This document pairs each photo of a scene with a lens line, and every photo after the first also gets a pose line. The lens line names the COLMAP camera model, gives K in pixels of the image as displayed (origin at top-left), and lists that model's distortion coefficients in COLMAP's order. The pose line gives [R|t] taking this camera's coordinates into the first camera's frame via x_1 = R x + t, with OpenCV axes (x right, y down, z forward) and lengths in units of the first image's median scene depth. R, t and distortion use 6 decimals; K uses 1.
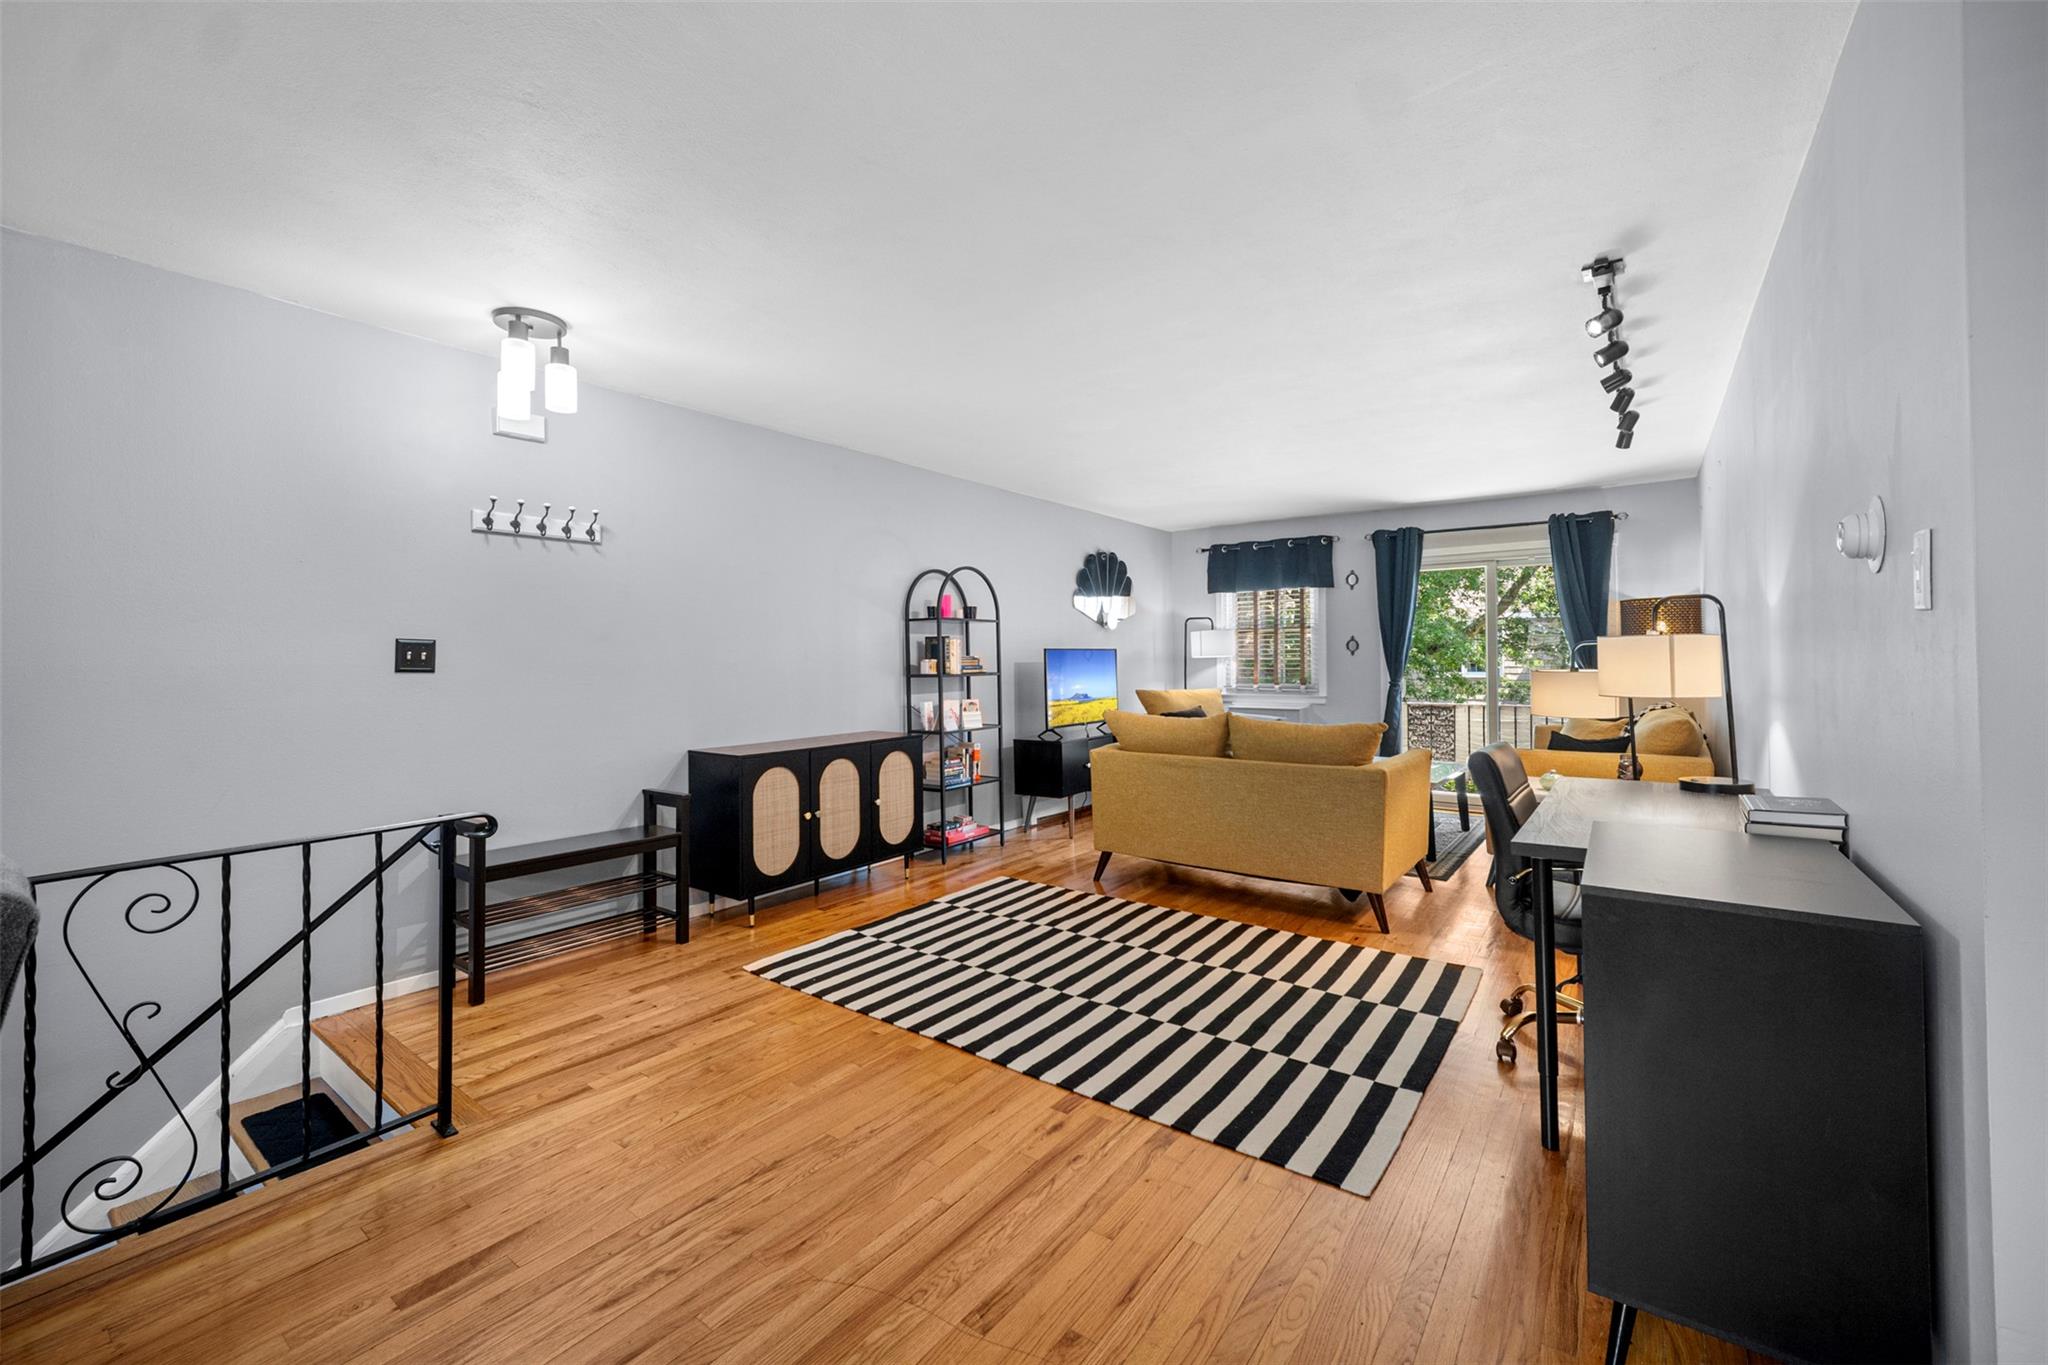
lens RADIAL K [[813.9, 0, 1010.8], [0, 813.9, 660.8], [0, 0, 1]] dist [-0.000916, -0.000032]
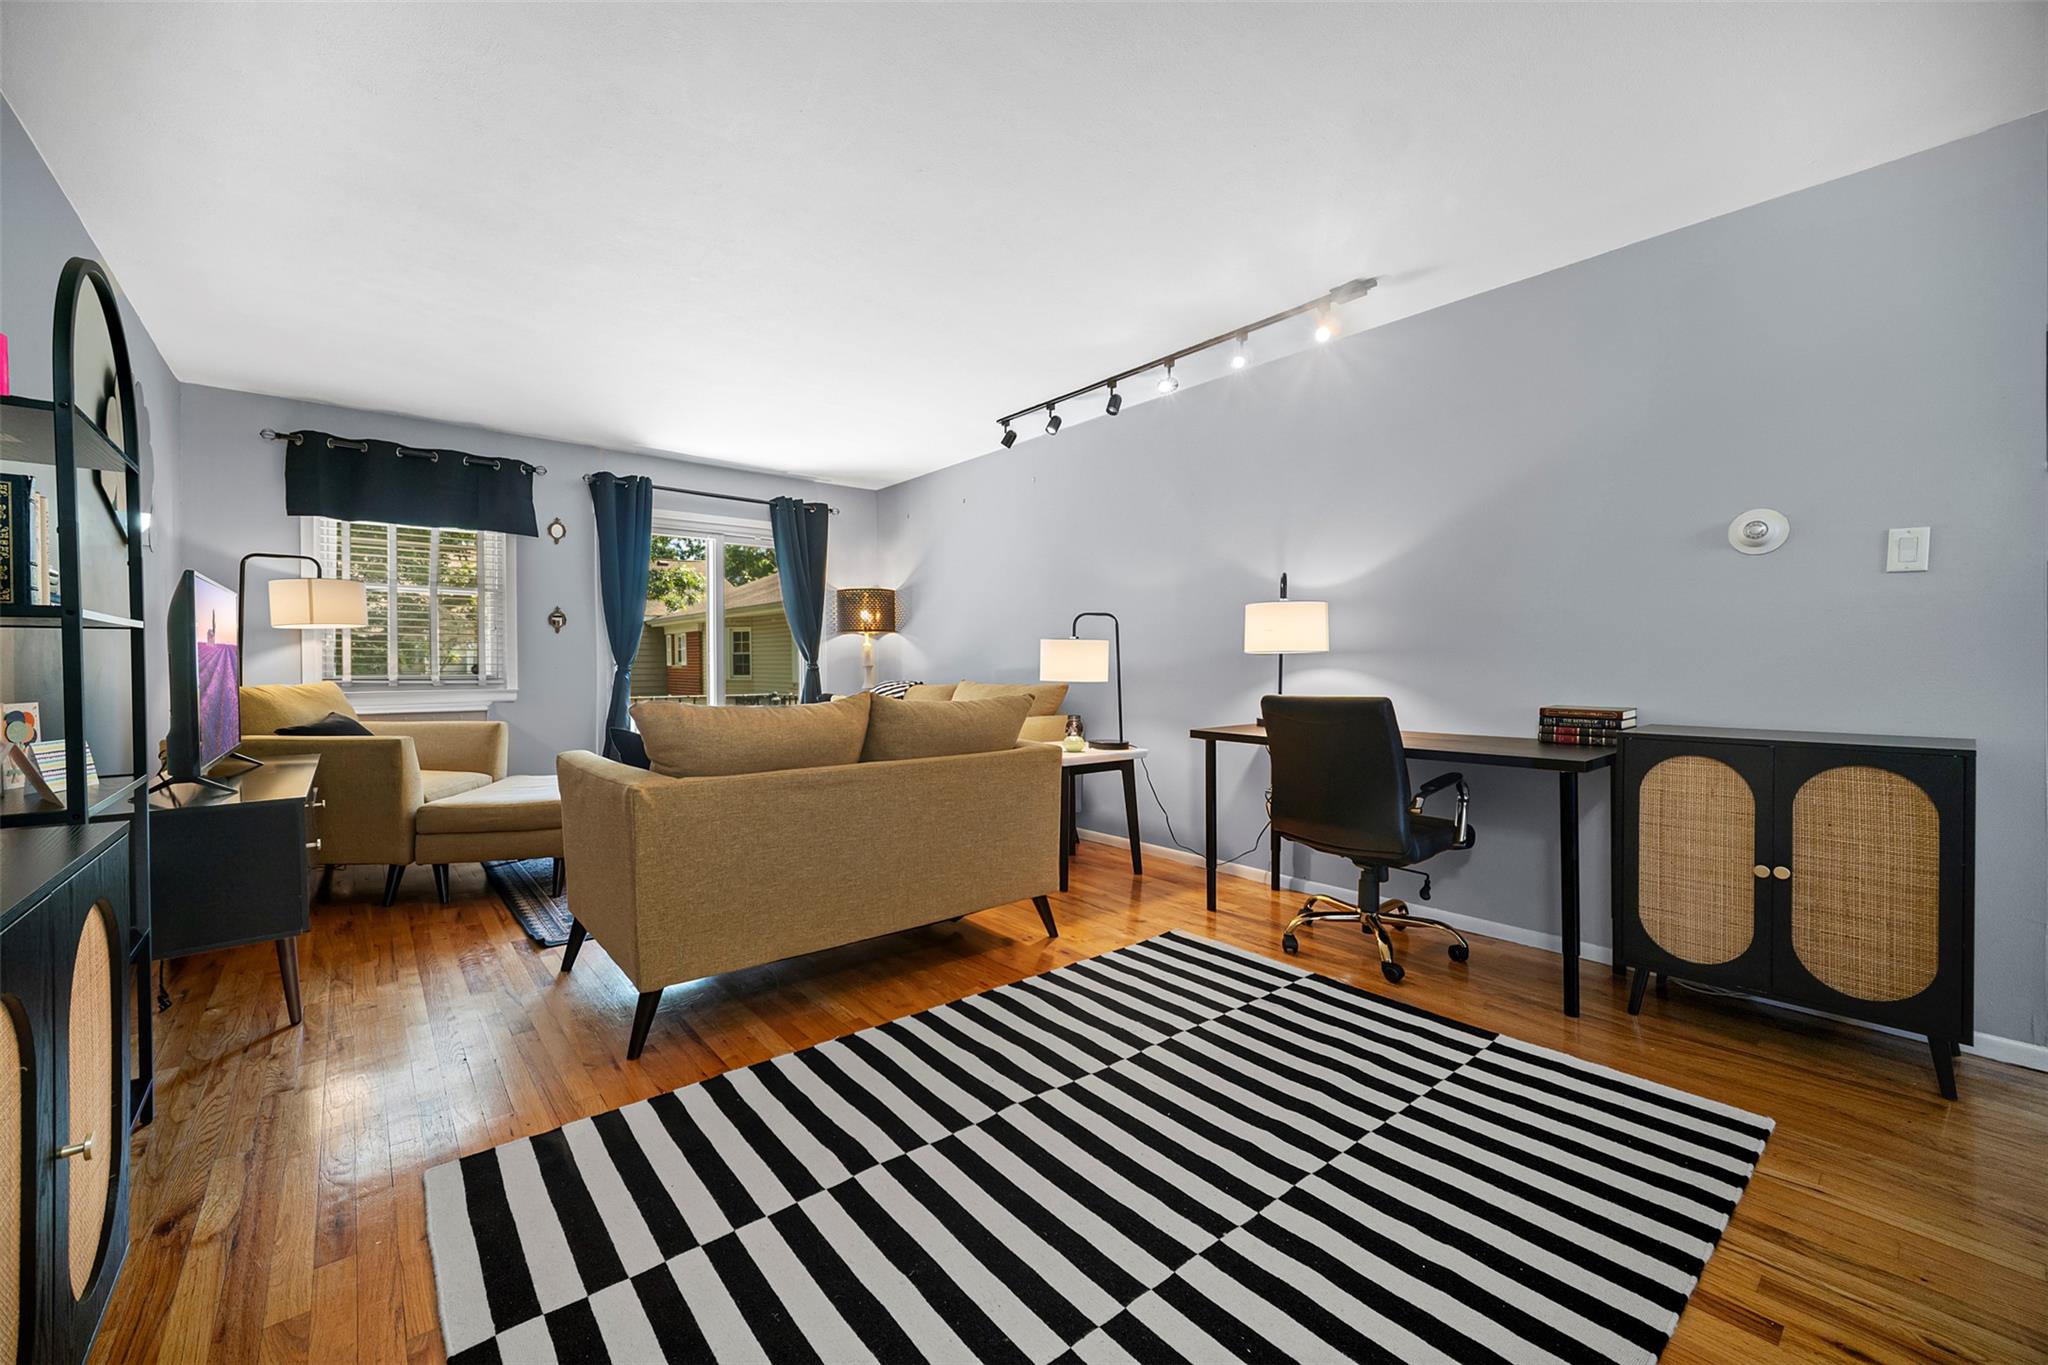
lens RADIAL K [[813.9, 0, 998.9], [0, 813.9, 662.4], [0, 0, 1]] dist [-0.000916, -0.000032]
pose [[0.245525, 0.007765, 0.969359, -0.268836], [0.000705, 0.999966, -0.008189, 0.035830], [-0.969390, 0.002694, 0.245512, 0.586637]]
